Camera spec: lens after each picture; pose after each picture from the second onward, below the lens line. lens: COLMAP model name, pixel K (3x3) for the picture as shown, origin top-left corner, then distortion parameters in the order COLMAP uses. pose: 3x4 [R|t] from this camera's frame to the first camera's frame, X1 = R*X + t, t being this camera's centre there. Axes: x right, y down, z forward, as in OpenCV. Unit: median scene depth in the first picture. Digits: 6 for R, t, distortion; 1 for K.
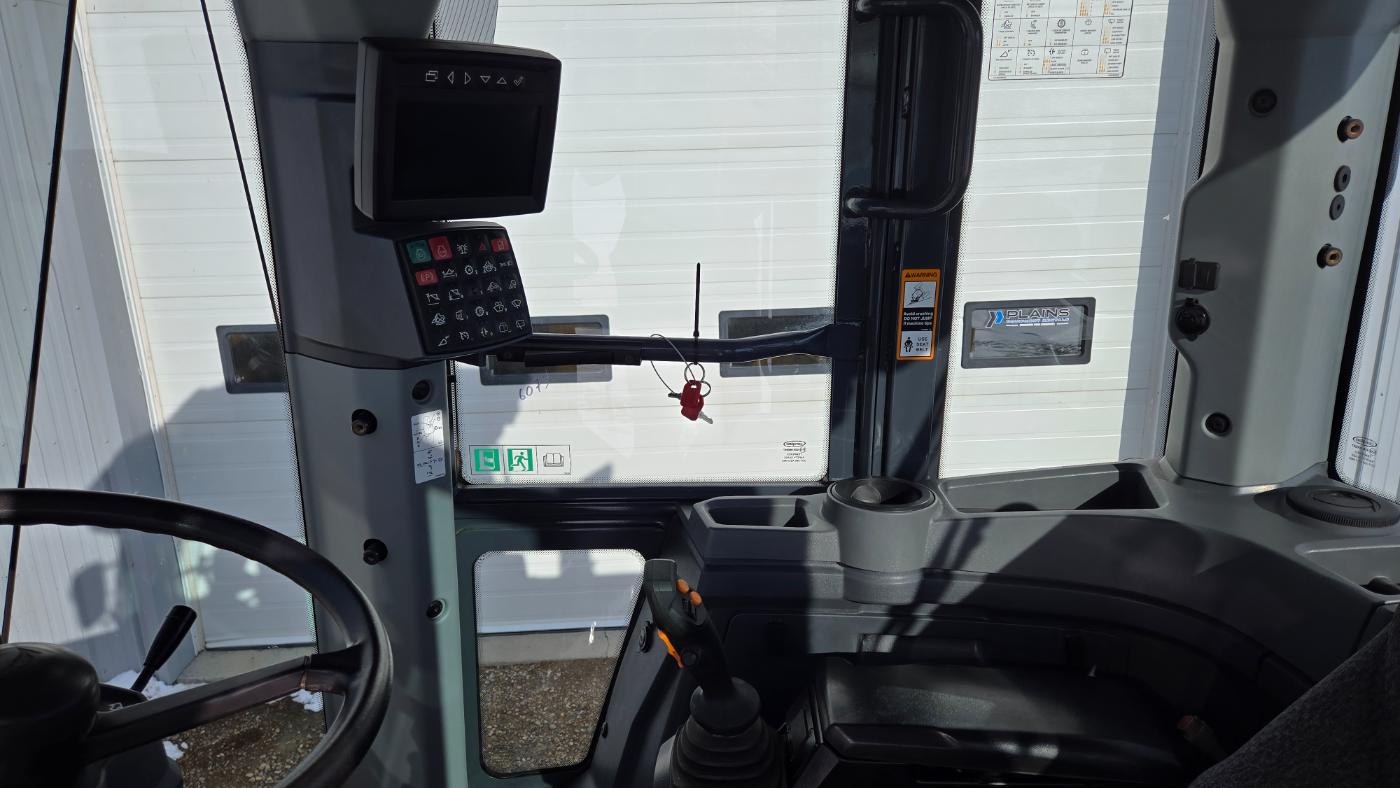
lens RADIAL K [[976.2, 0, 685.9], [0, 976.2, 407.0], [0, 0, 1]] dist [0.073565, -0.078915]
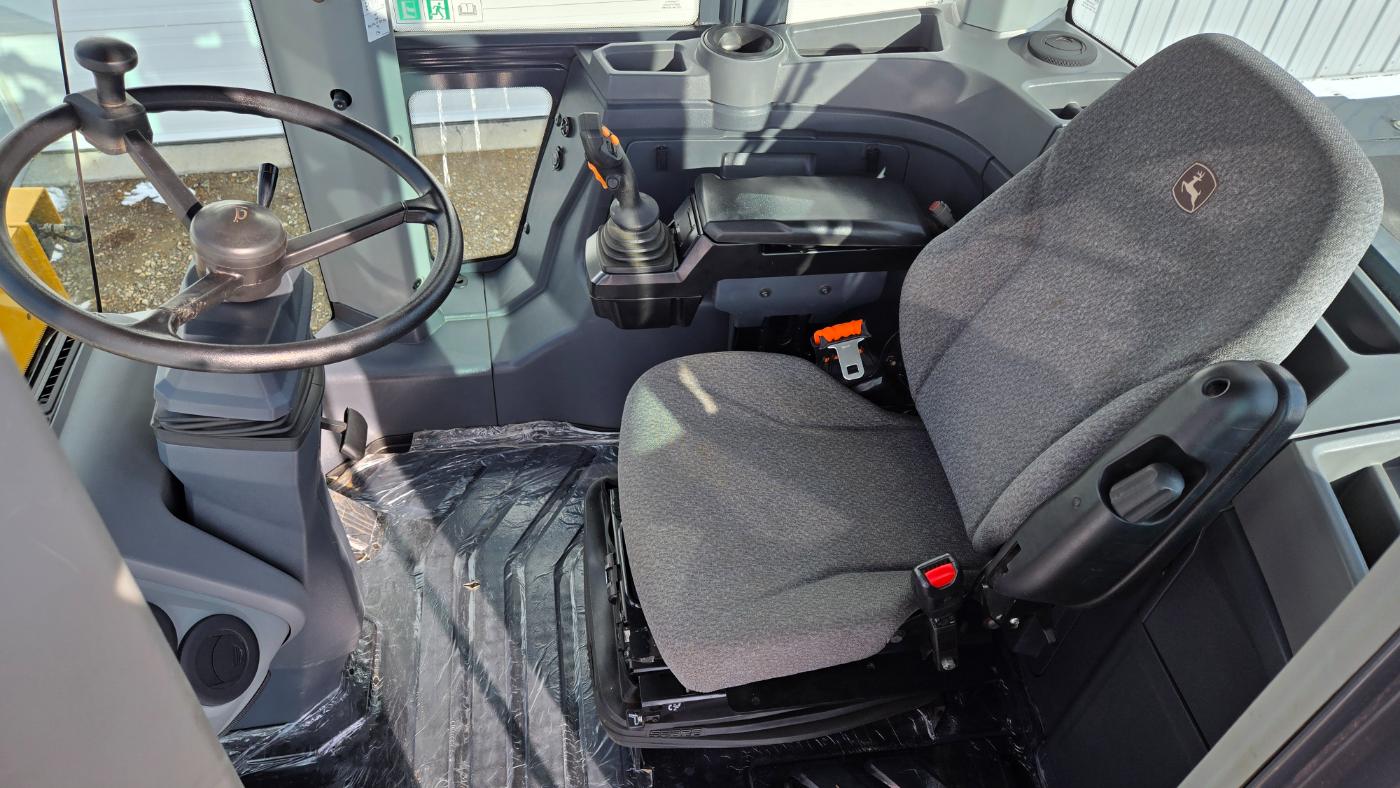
lens RADIAL K [[976.2, 0, 685.9], [0, 976.2, 407.0], [0, 0, 1]] dist [0.073565, -0.078915]
pose [[0.985563, -0.077374, 0.150598, -0.104358], [-0.007631, 0.868268, 0.496037, -0.135691], [-0.169140, -0.490025, 0.855142, -0.320697]]
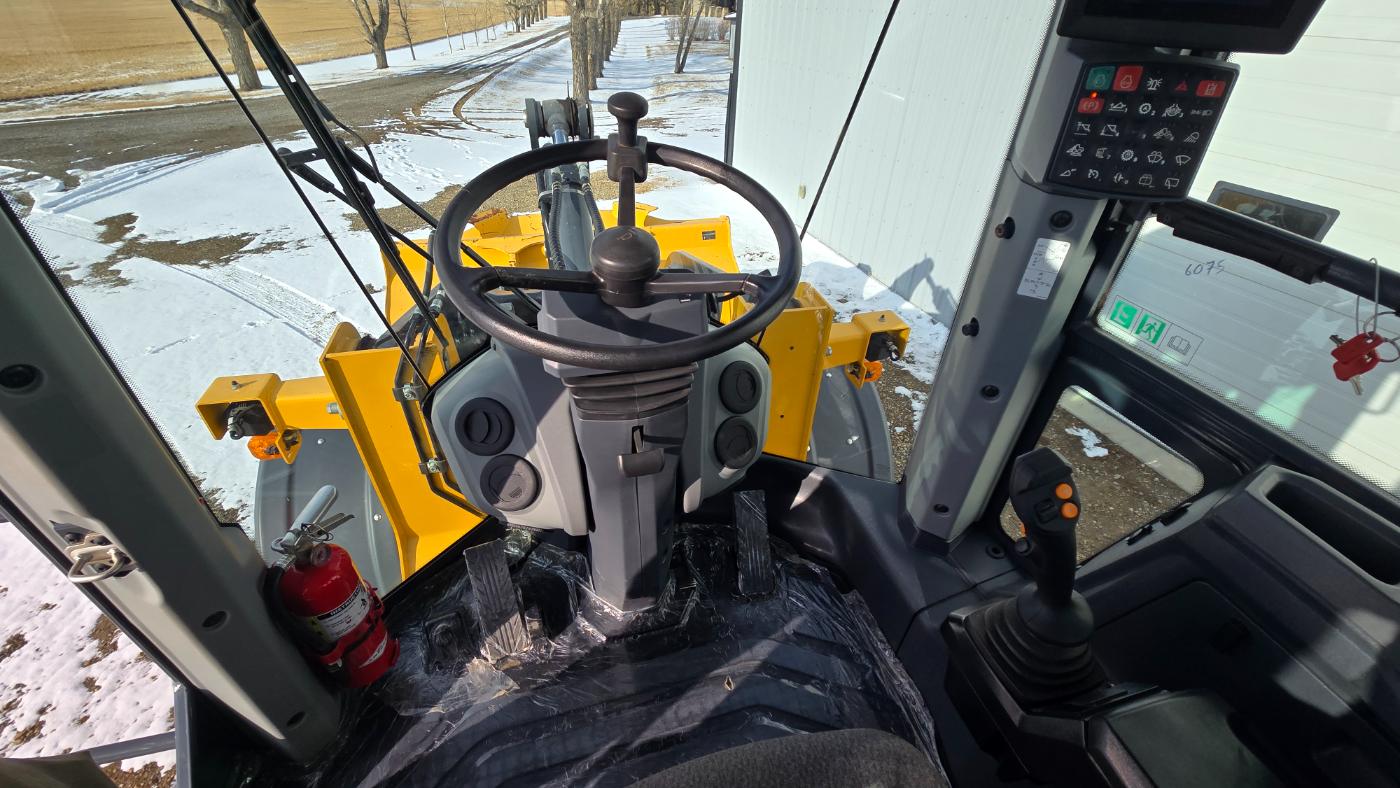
lens RADIAL K [[565.1, 0, 698.3], [0, 565.1, 395.6], [0, 0, 1]] dist [0.002084, 0.000271]
pose [[0.303726, 0.577631, -0.757689, 0.212718], [-0.311801, 0.811728, 0.493840, -0.042131], [0.900295, 0.086257, 0.426649, 0.340276]]
